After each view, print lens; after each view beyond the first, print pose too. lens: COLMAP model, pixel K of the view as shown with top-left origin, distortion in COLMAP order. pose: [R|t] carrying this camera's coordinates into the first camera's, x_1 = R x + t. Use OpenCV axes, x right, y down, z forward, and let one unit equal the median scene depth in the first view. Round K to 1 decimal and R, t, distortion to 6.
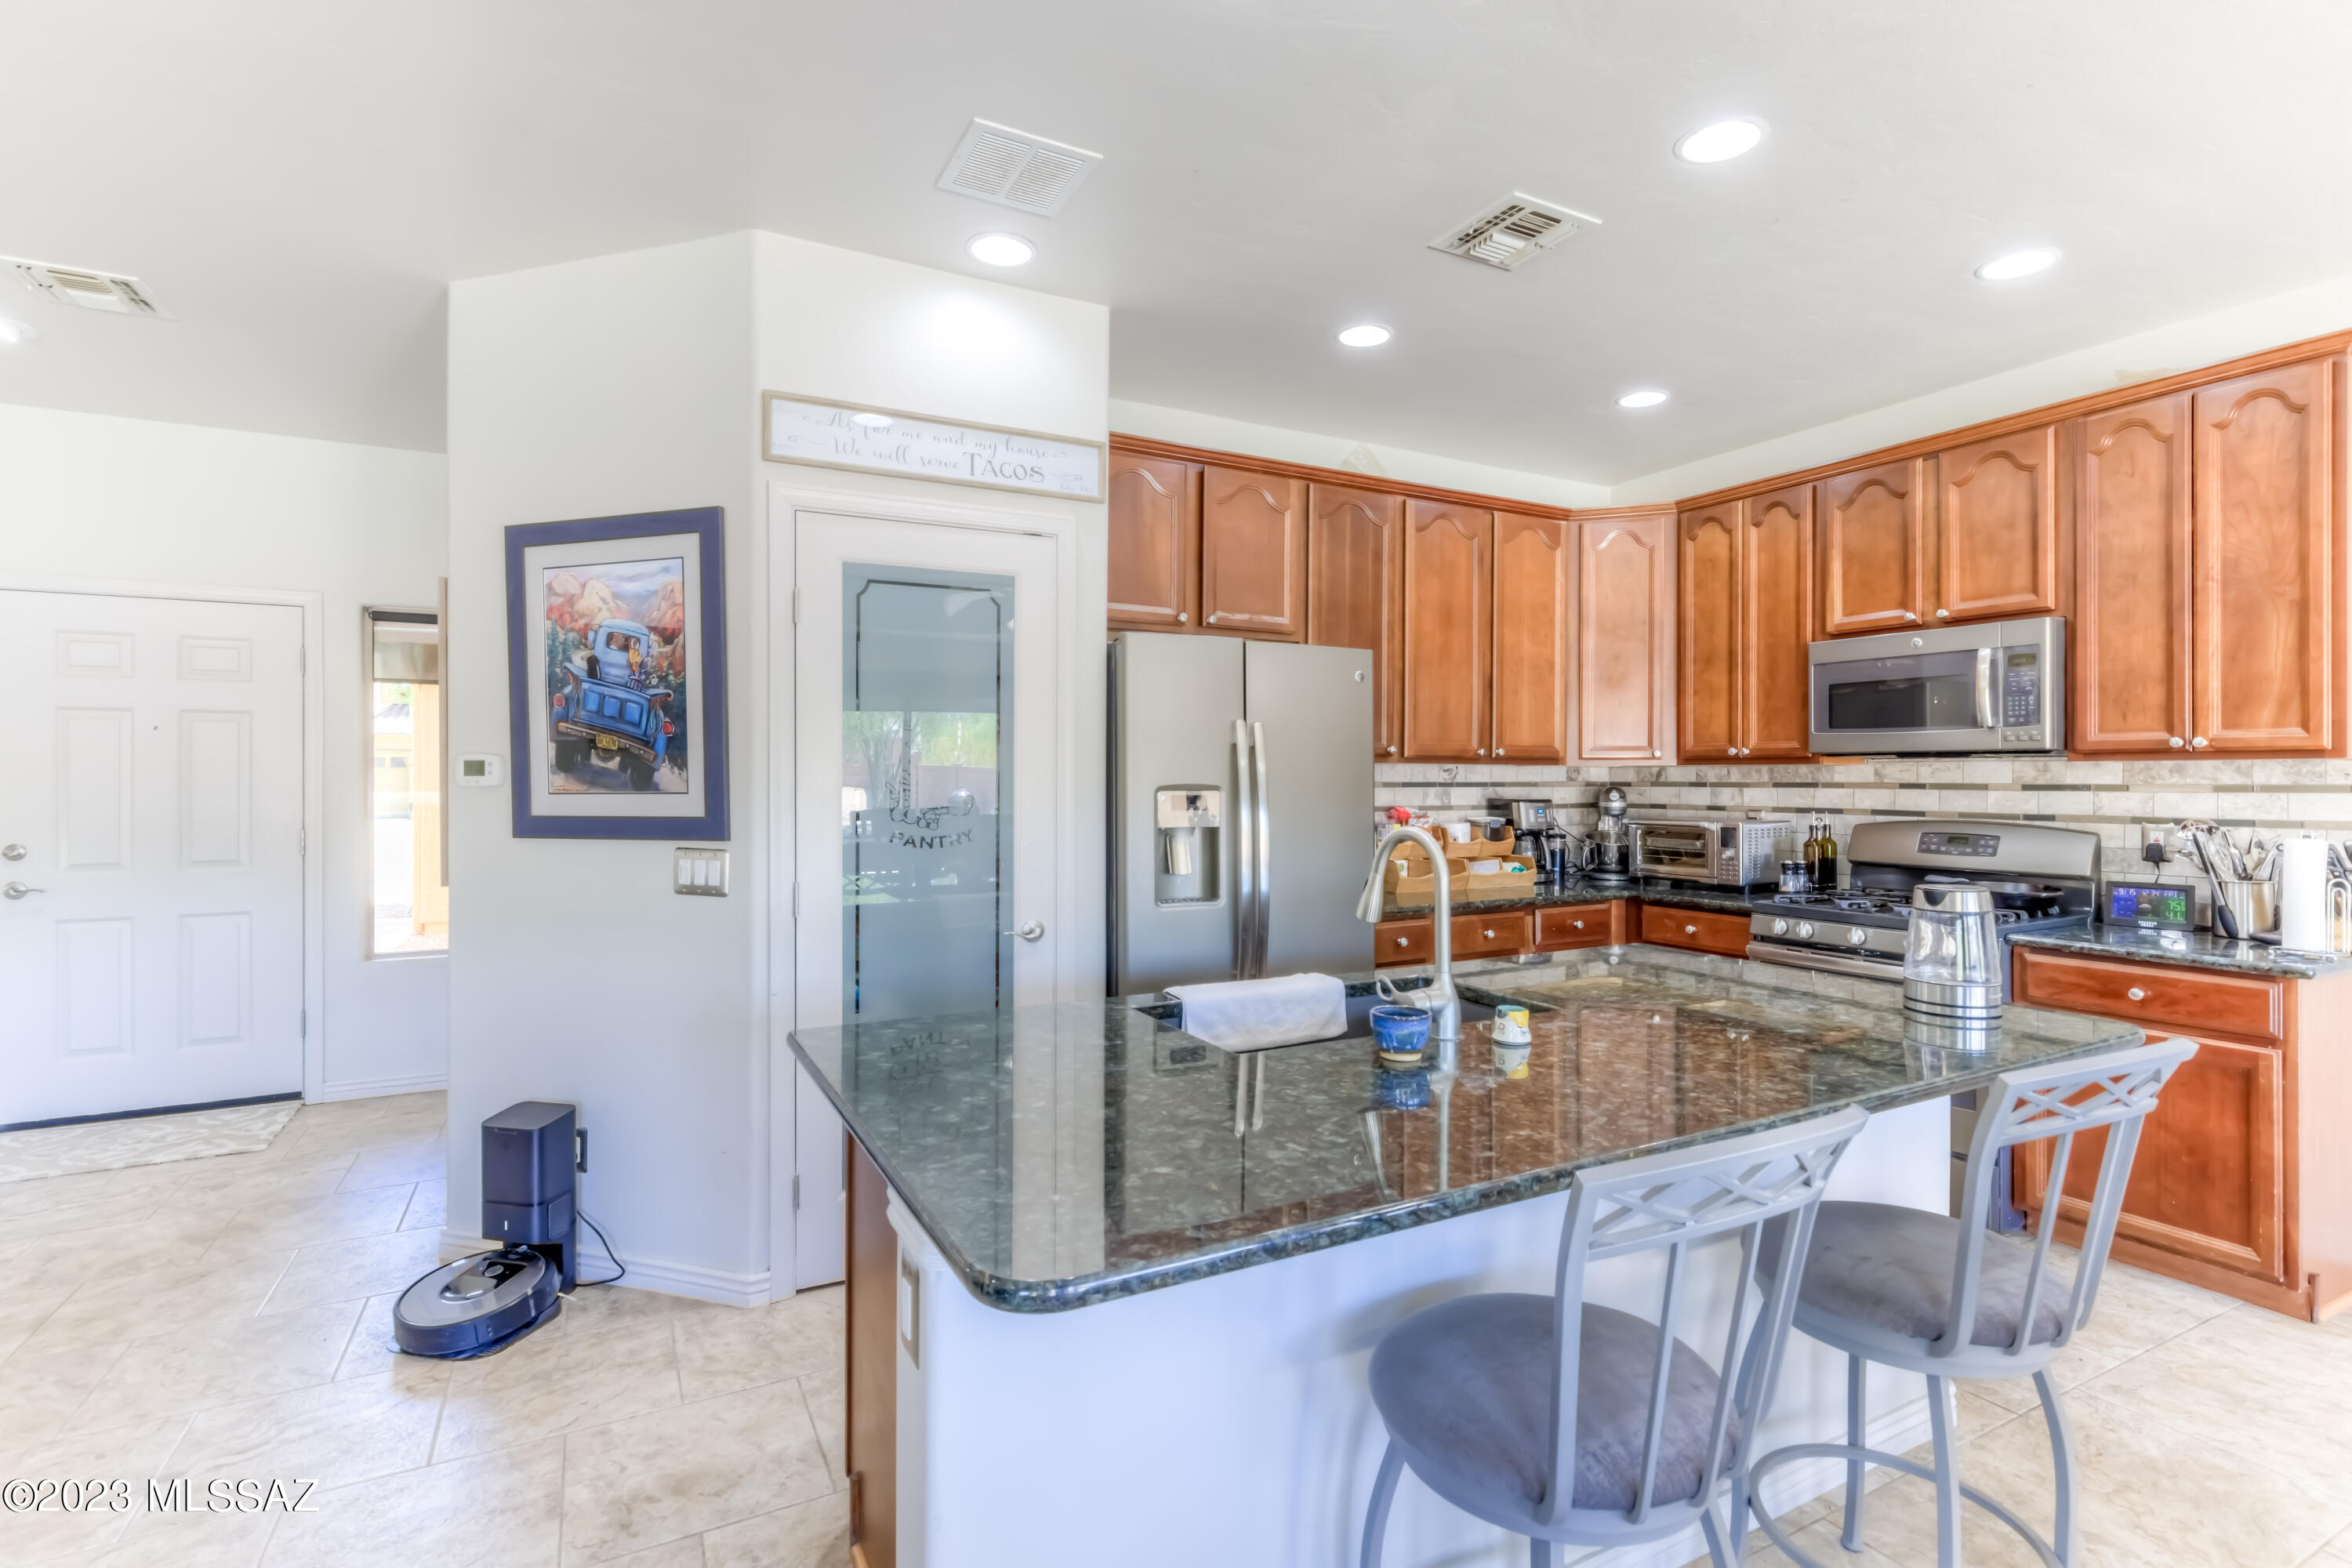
lens RADIAL K [[1102.9, 0, 1176.2], [0, 1102.9, 773.0], [0, 0, 1]] dist [0.002019, 0.000460]
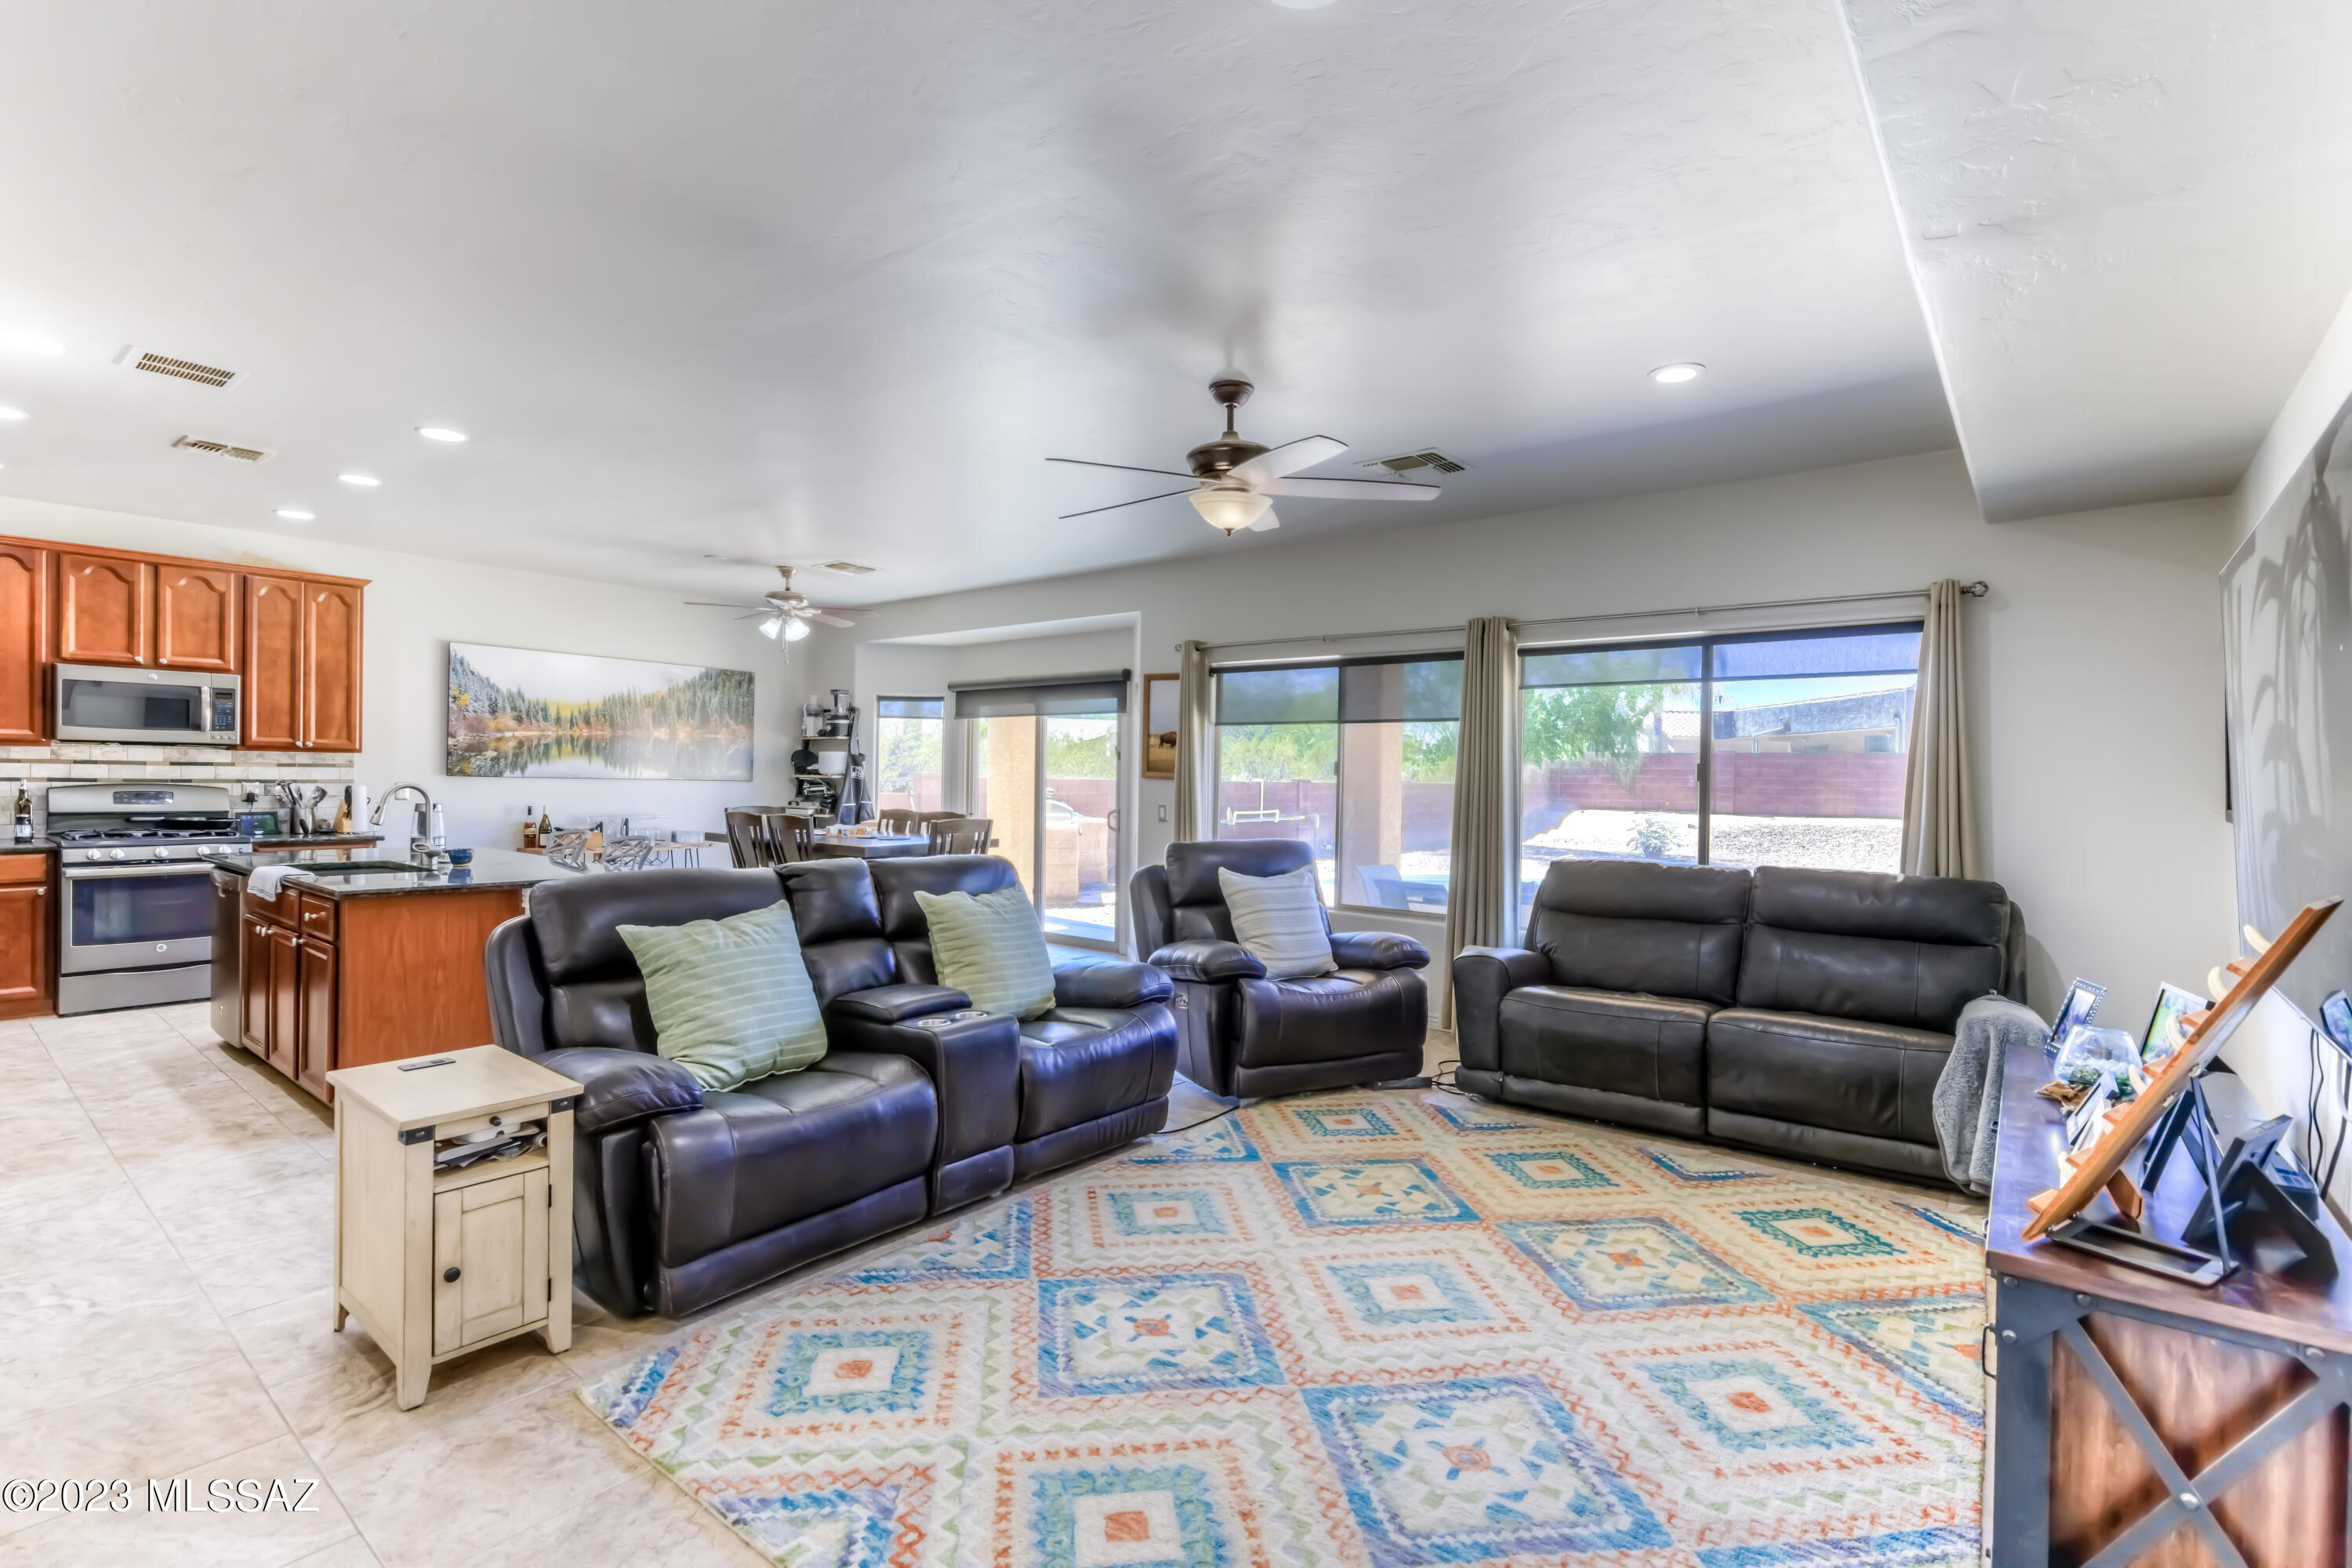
lens RADIAL K [[1102.9, 0, 1179.9], [0, 1102.9, 787.8], [0, 0, 1]] dist [0.002019, 0.000460]
pose [[-0.378994, -0.014598, 0.925284, -1.411454], [-0.018071, 0.999802, 0.008372, 0.007551], [-0.925223, -0.013548, -0.379183, 0.186081]]
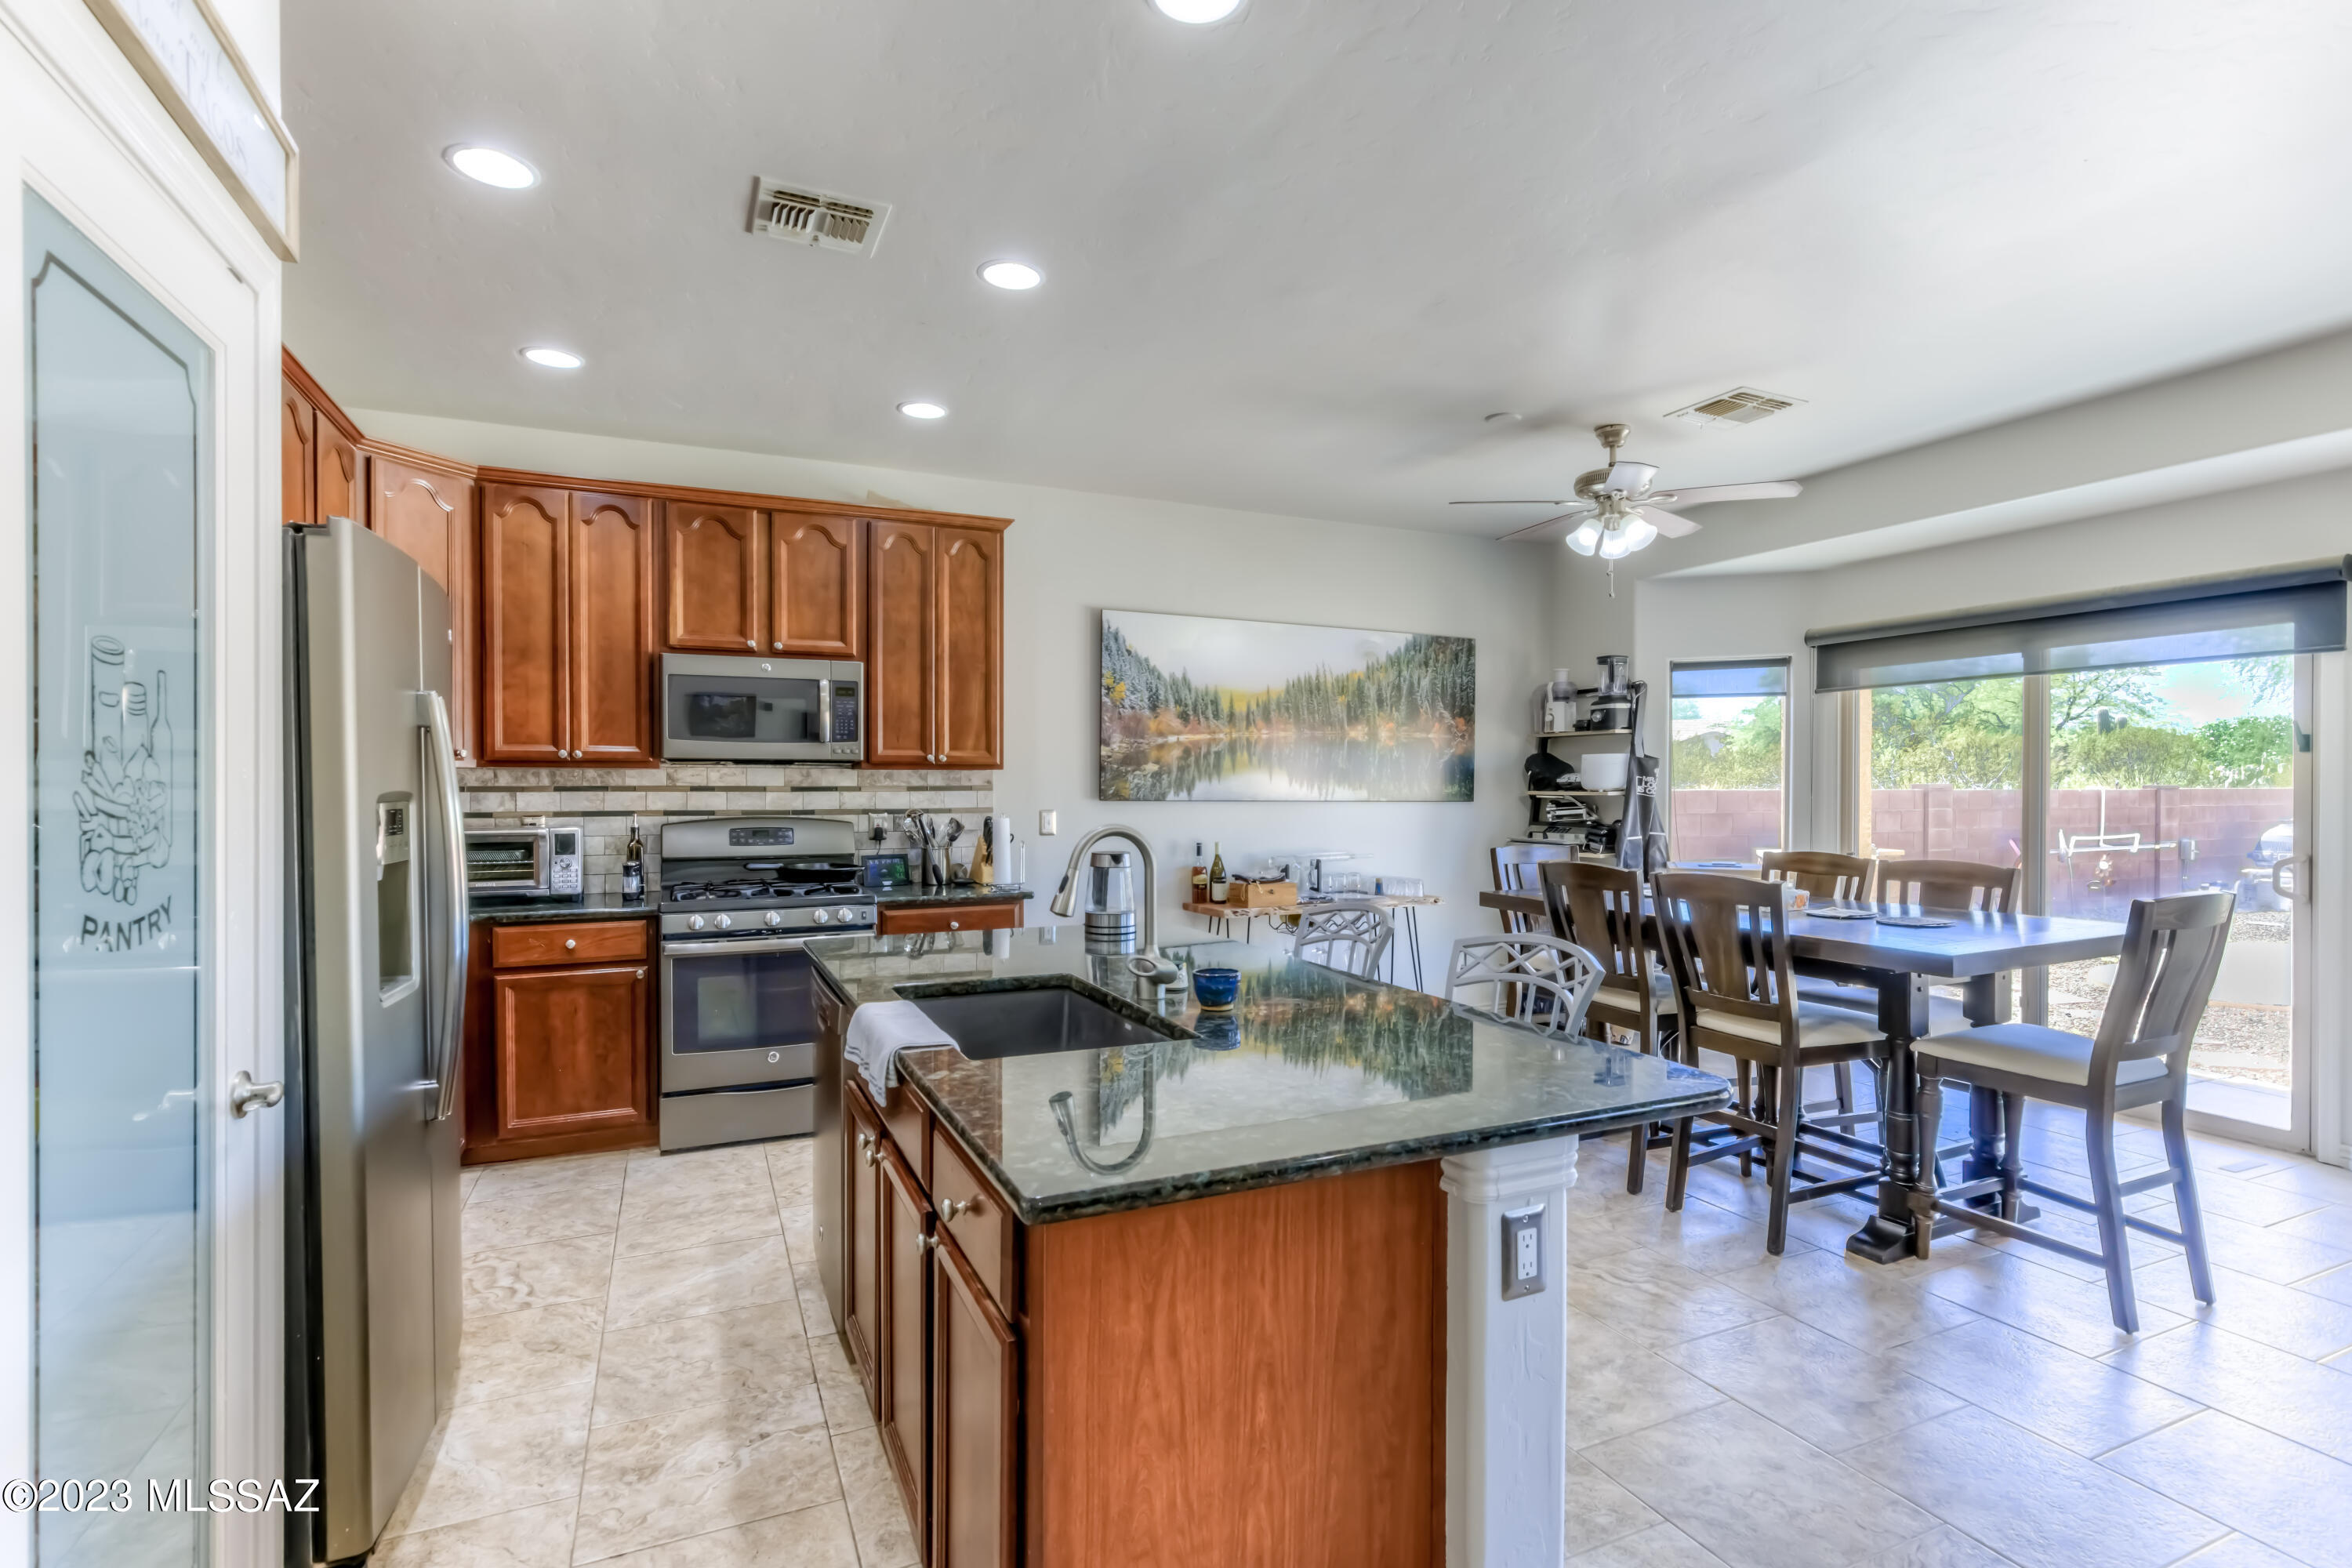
lens RADIAL K [[1102.9, 0, 1168.2], [0, 1102.9, 789.4], [0, 0, 1]] dist [0.002019, 0.000460]
pose [[0.074805, -0.004202, 0.997189, -0.460493], [-0.002918, 0.999986, 0.004433, 0.006256], [-0.997194, -0.003242, 0.074792, 0.461378]]
